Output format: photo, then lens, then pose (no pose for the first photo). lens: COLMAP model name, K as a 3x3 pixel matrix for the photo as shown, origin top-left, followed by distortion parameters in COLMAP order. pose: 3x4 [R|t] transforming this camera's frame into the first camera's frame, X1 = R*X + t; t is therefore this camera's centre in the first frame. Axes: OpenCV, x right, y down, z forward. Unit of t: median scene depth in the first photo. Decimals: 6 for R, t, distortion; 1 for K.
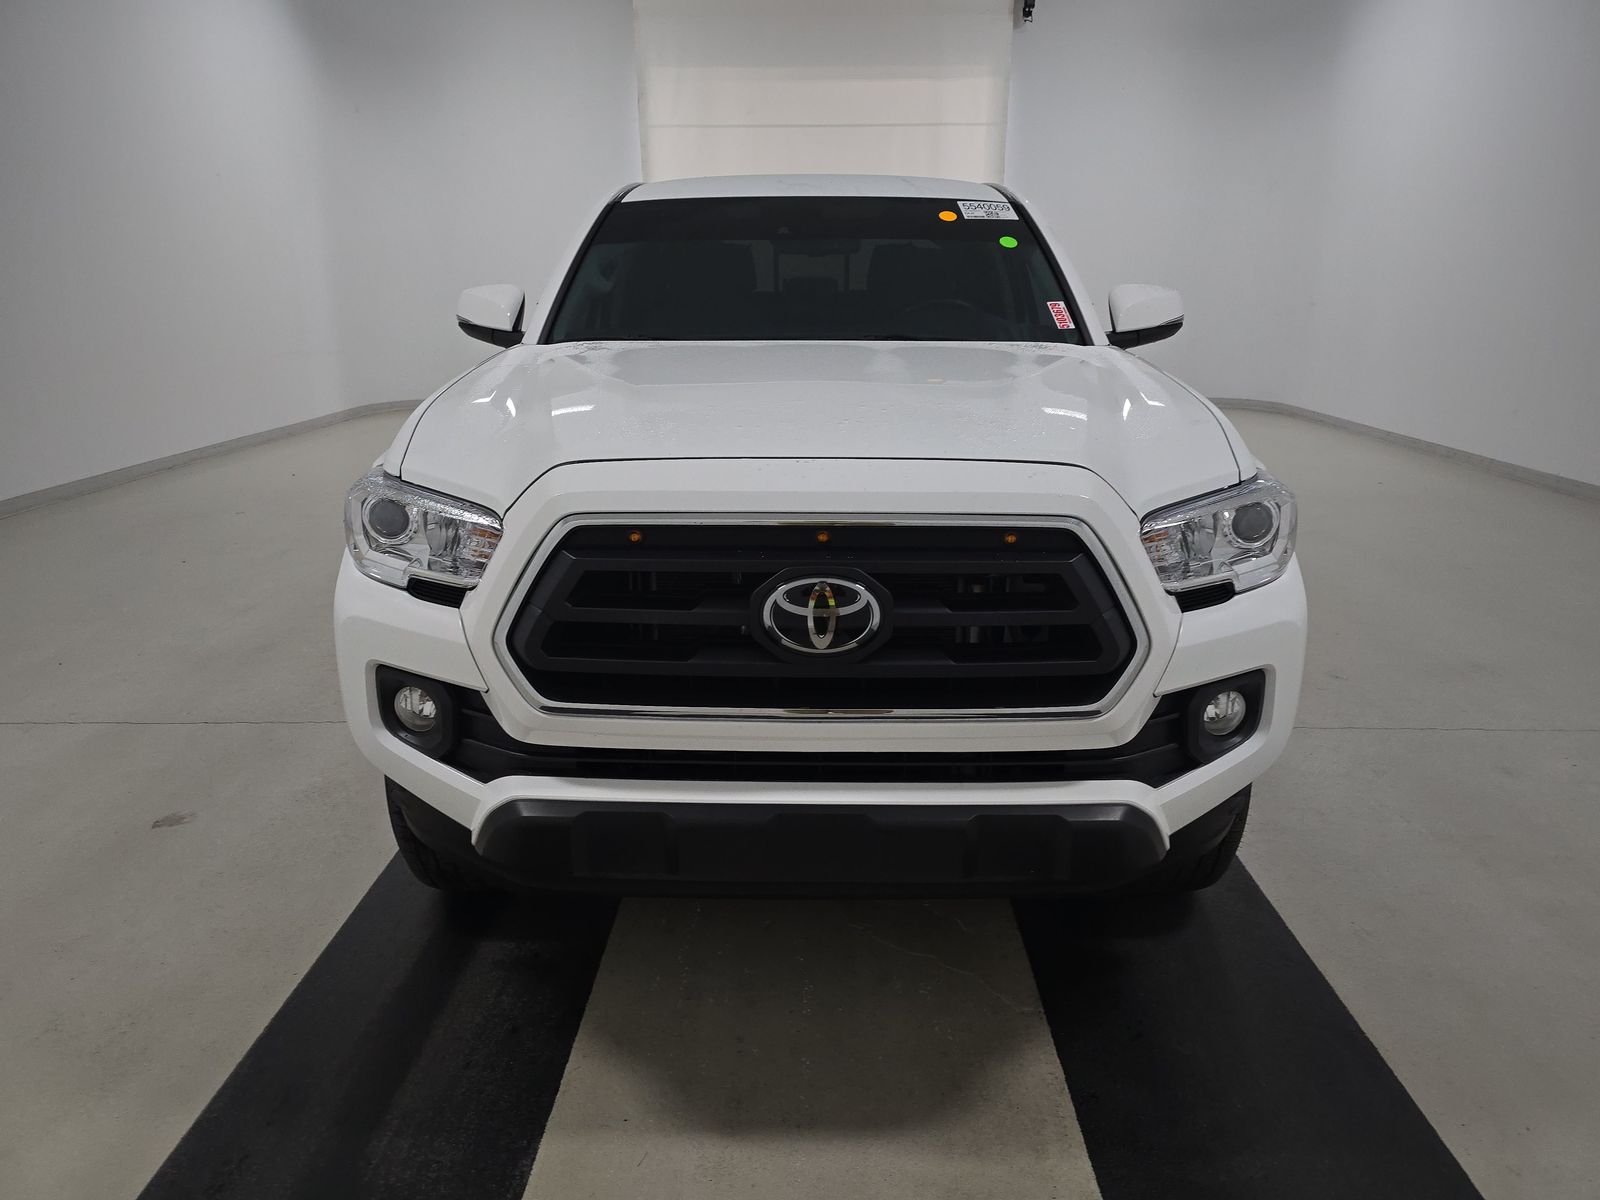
lens RADIAL K [[1085.1, 0, 800.0], [0, 1085.1, 600.0], [0, 0, 1]] dist [0.002274, -0.002176]
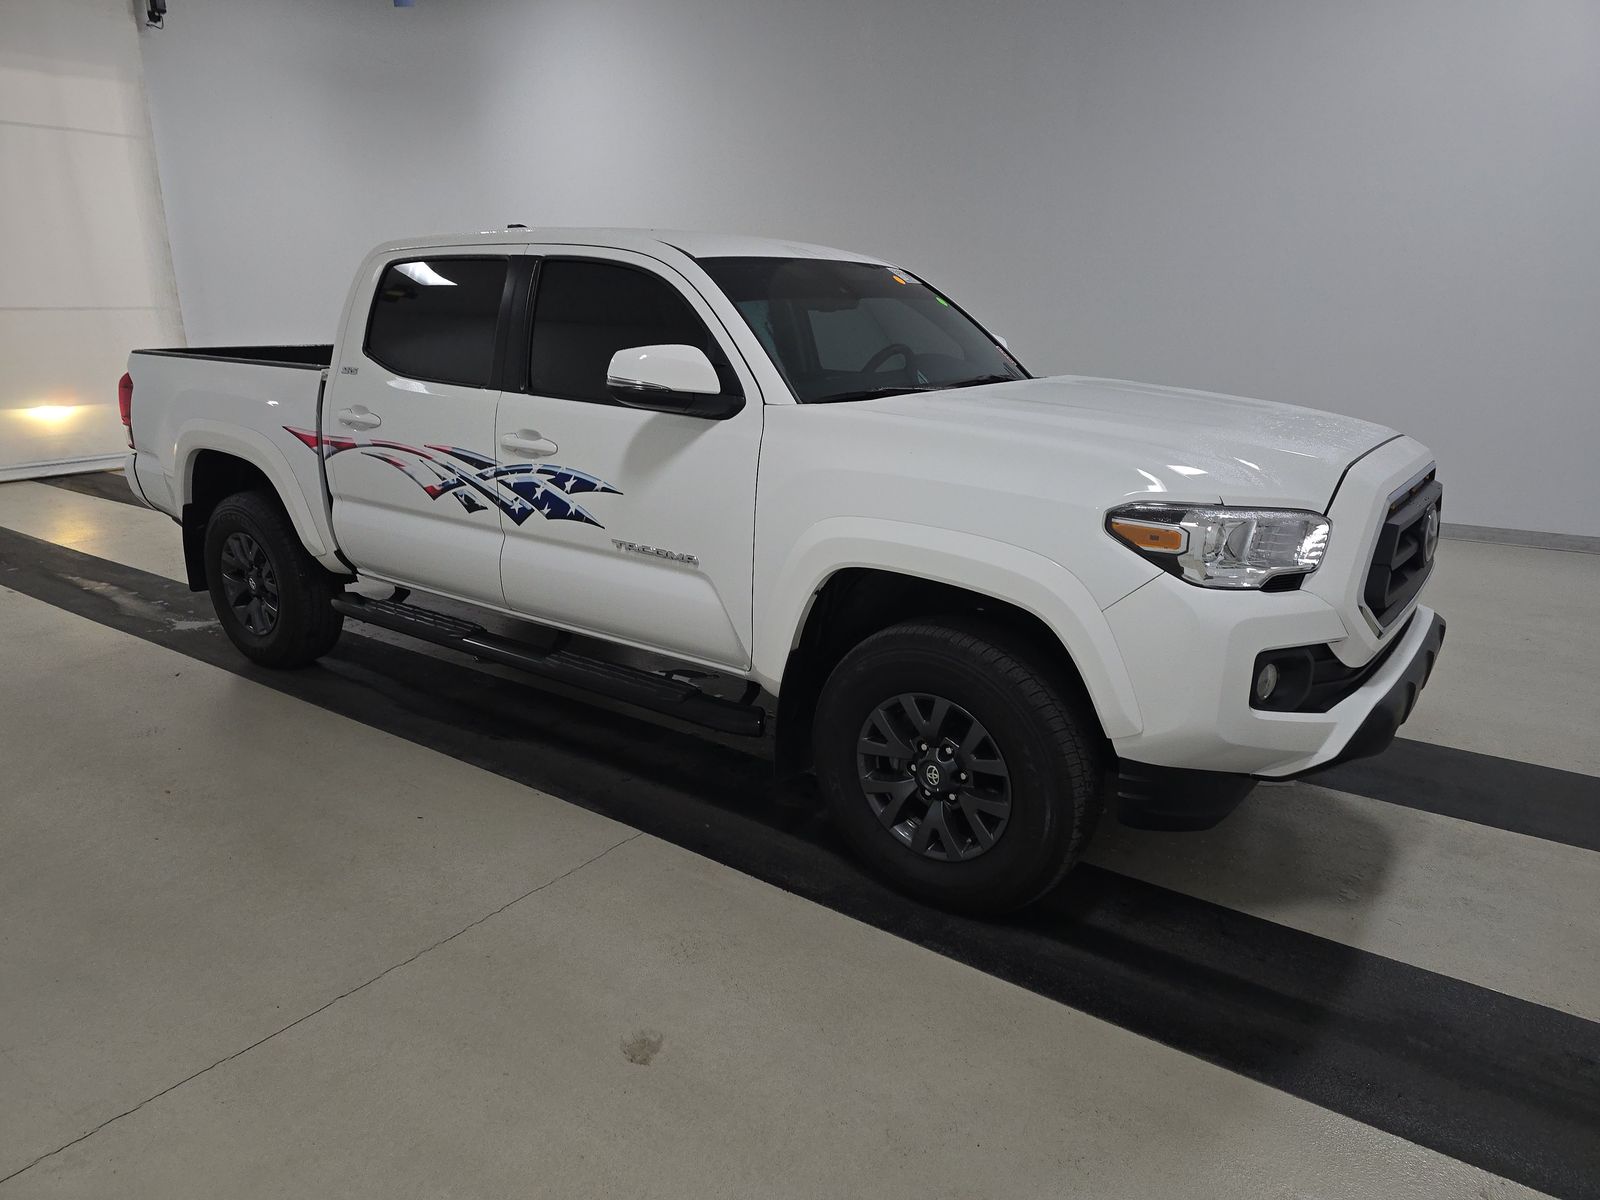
lens RADIAL K [[1085.1, 0, 800.0], [0, 1085.1, 600.0], [0, 0, 1]] dist [0.002274, -0.002176]
pose [[0.581588, -0.199165, 0.788726, -0.460434], [0.221438, 0.971713, 0.082088, -0.058909], [-0.782764, 0.126913, 0.609240, 0.181927]]
